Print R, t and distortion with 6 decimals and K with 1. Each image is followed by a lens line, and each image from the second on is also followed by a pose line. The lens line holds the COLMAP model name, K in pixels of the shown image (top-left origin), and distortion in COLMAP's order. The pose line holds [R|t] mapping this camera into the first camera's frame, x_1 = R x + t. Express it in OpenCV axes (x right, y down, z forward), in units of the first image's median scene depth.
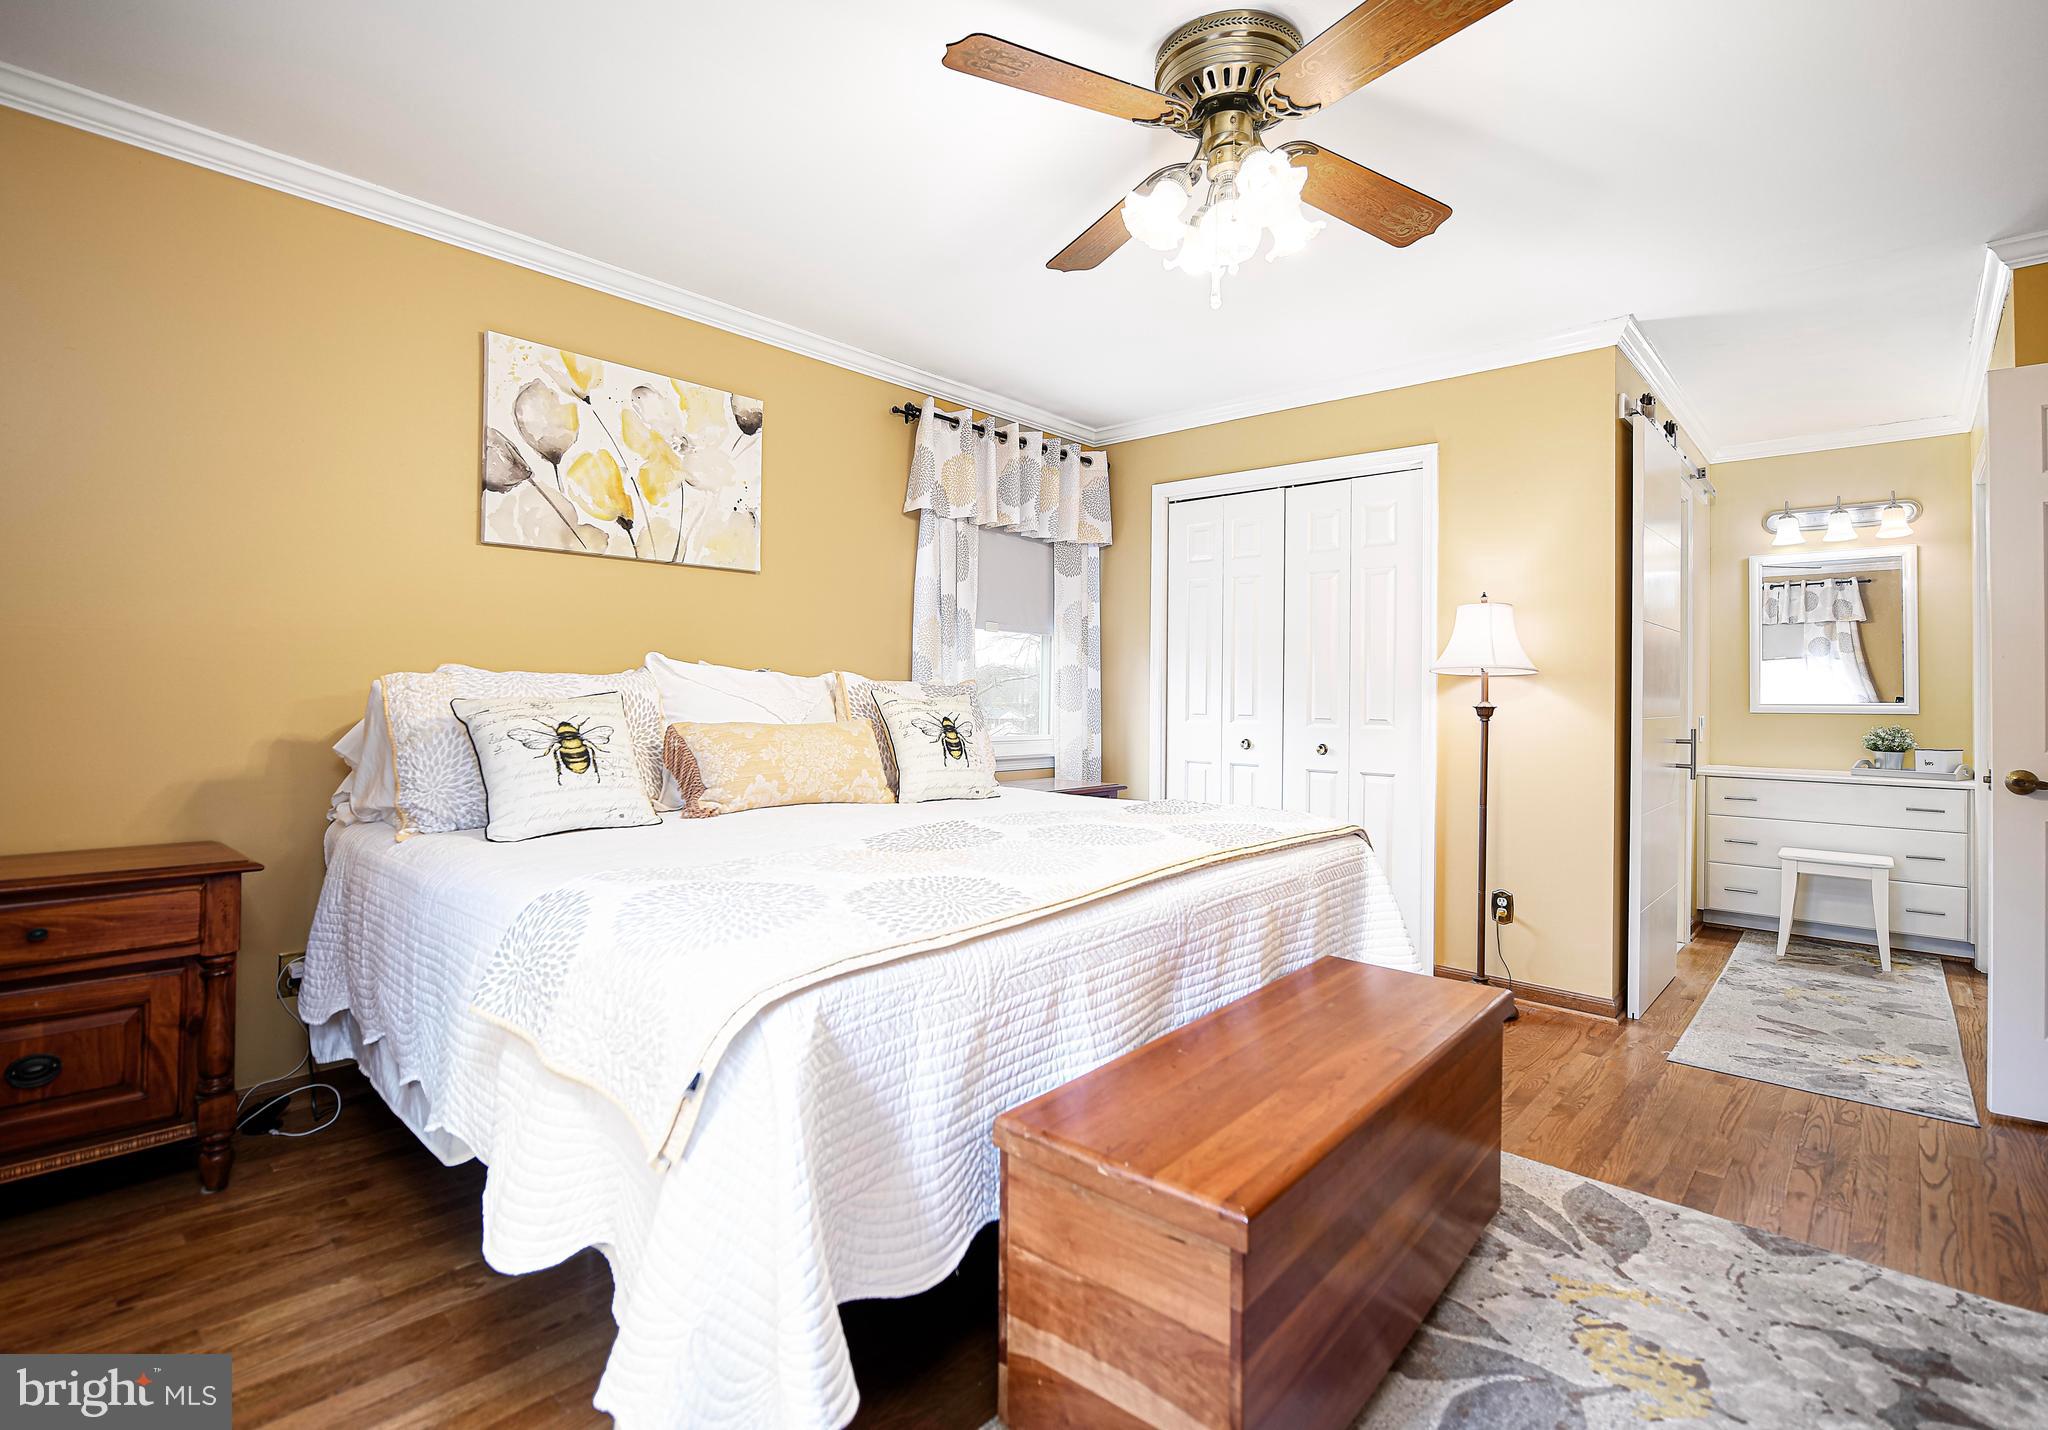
lens RADIAL K [[1015.8, 0, 1024.0], [0, 1015.8, 715.0], [0, 0, 1]] dist [-0.012673, -0.000675]
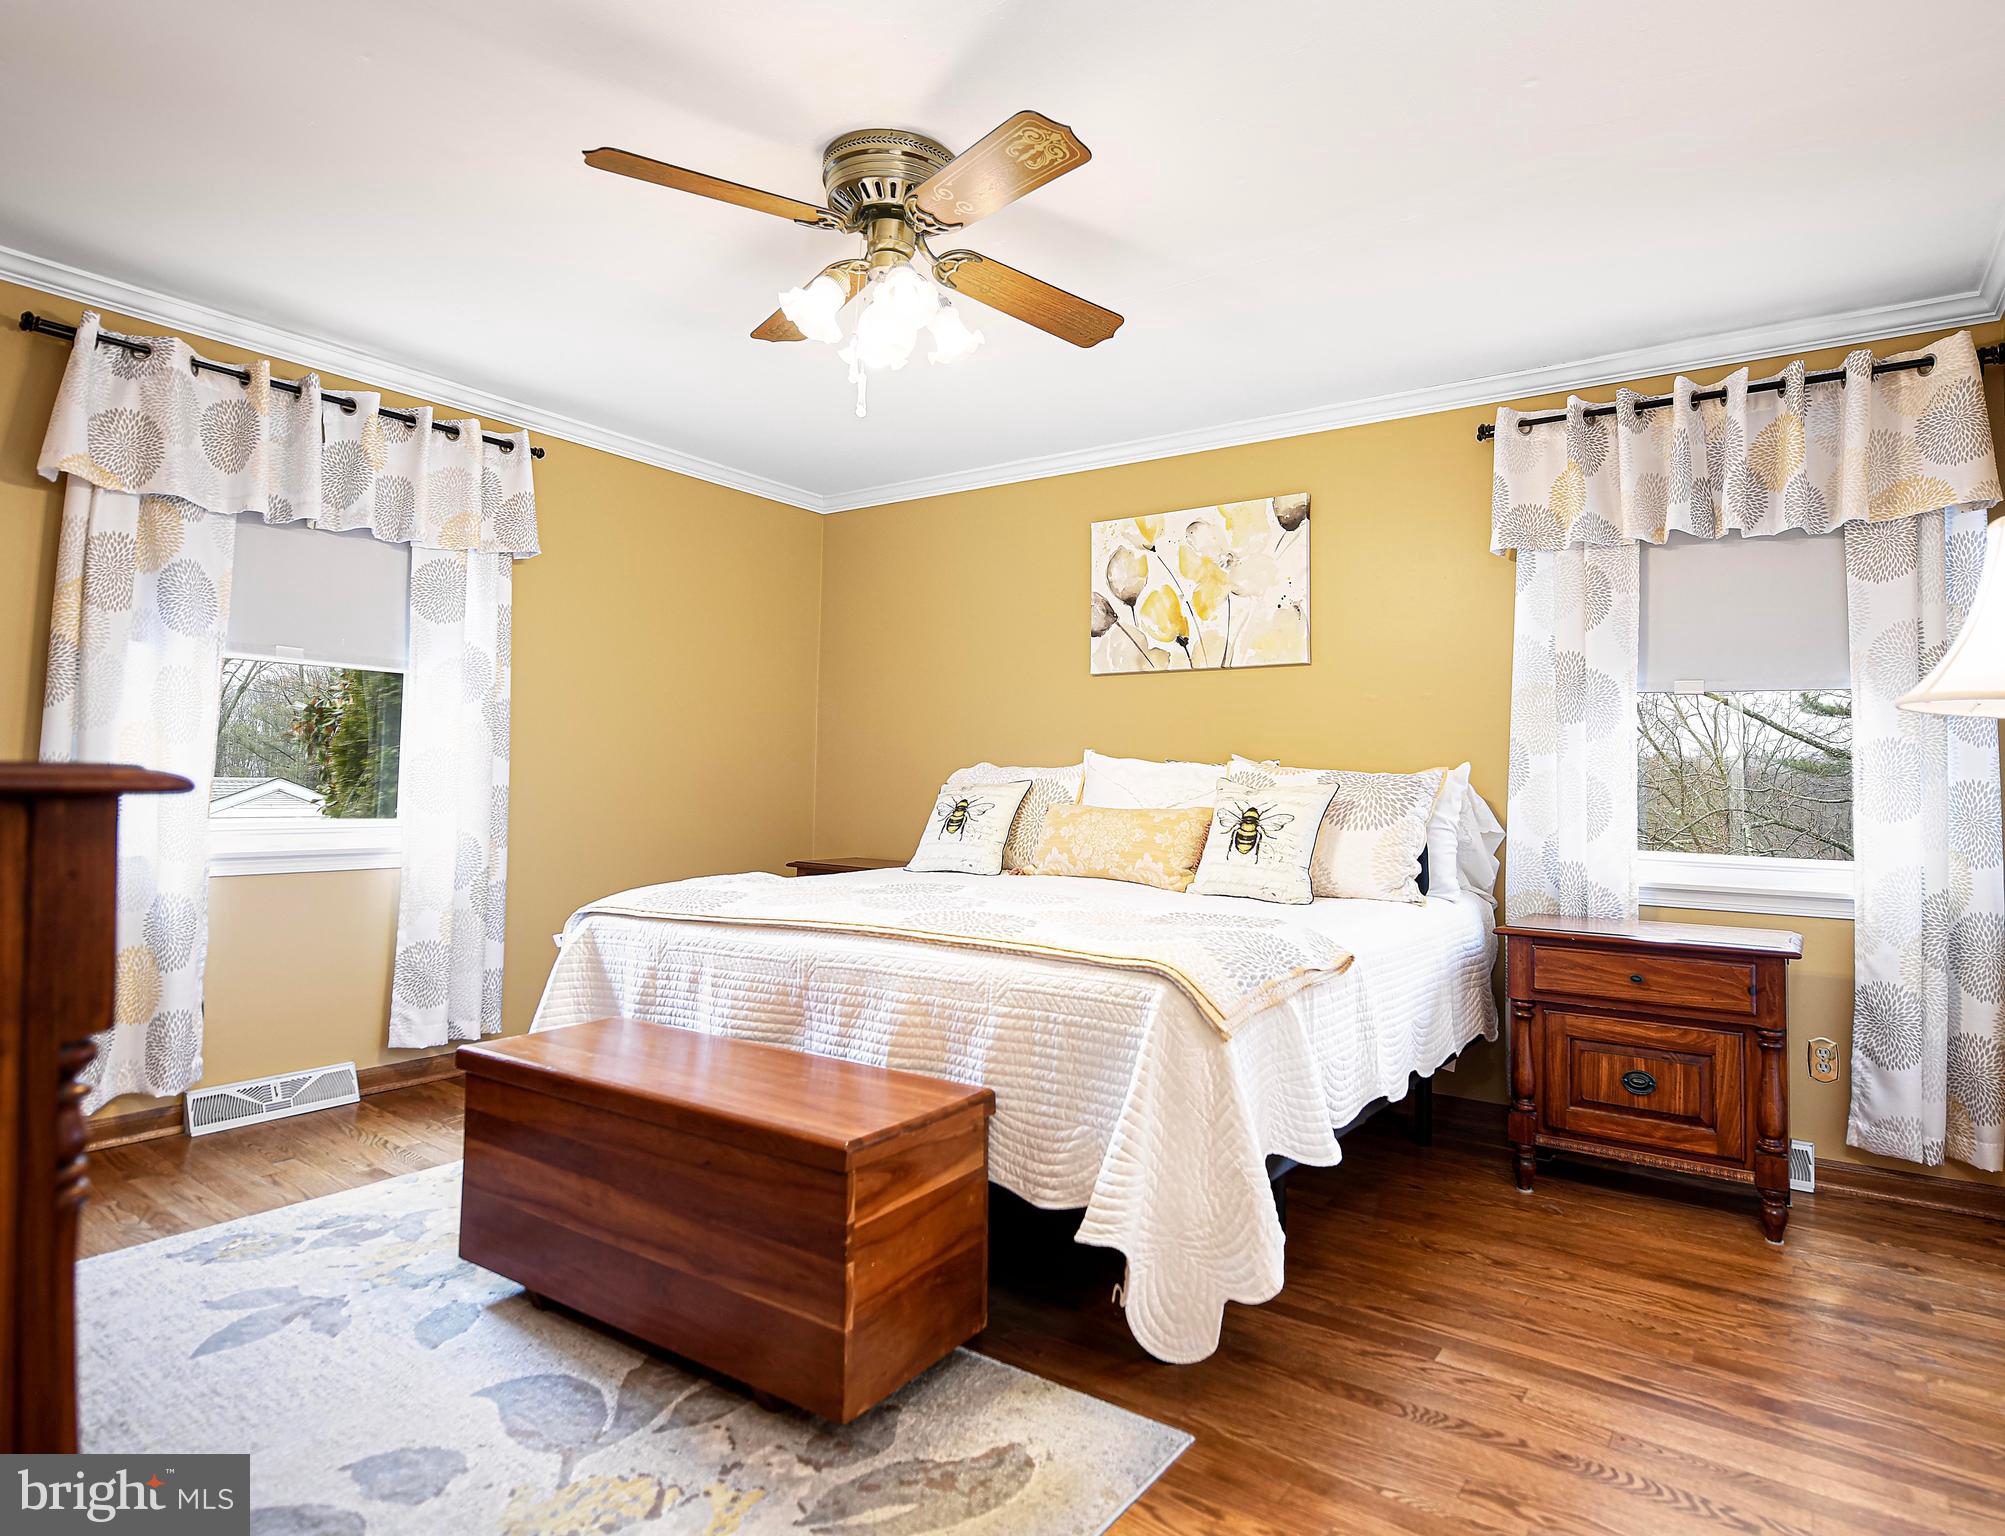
lens RADIAL K [[1121.8, 0, 1002.5], [0, 1121.8, 768.0], [0, 0, 1]] dist [-0.003251, -0.000401]
pose [[0.091871, -0.021748, -0.995533, 0.925148], [-0.036438, 0.999018, -0.025187, 0.000134], [0.995104, 0.038590, 0.090988, 0.700650]]
